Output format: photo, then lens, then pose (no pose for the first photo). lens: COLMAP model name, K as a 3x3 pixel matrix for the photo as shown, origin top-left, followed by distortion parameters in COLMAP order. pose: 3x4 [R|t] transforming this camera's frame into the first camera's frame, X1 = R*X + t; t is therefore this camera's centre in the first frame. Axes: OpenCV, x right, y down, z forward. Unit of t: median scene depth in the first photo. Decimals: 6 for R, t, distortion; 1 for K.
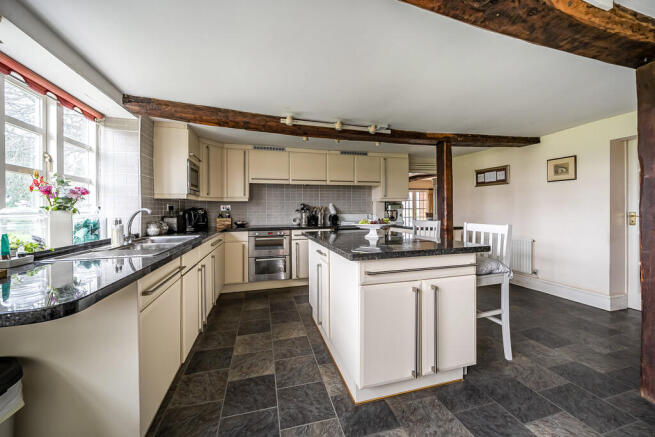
lens RADIAL K [[249.7, 0, 326.4], [0, 249.7, 210.2], [0, 0, 1]] dist [0.003127, 0.000276]
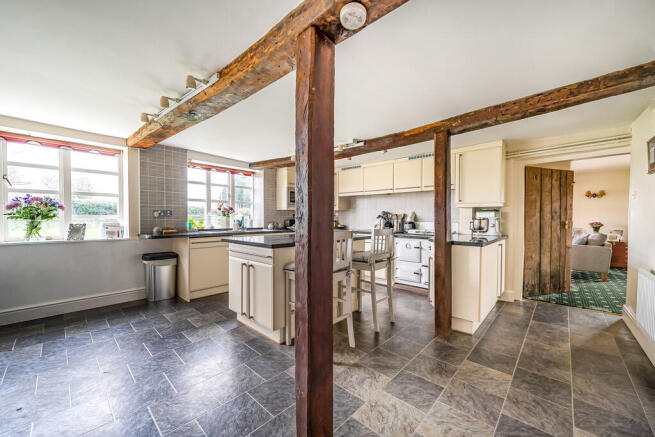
lens RADIAL K [[249.7, 0, 326.1], [0, 249.7, 218.7], [0, 0, 1]] dist [0.003127, 0.000276]
pose [[0.525810, 0.017904, -0.850413, 0.742570], [-0.013268, 0.999829, 0.012845, -0.003199], [0.850498, 0.004529, 0.525958, 0.210343]]
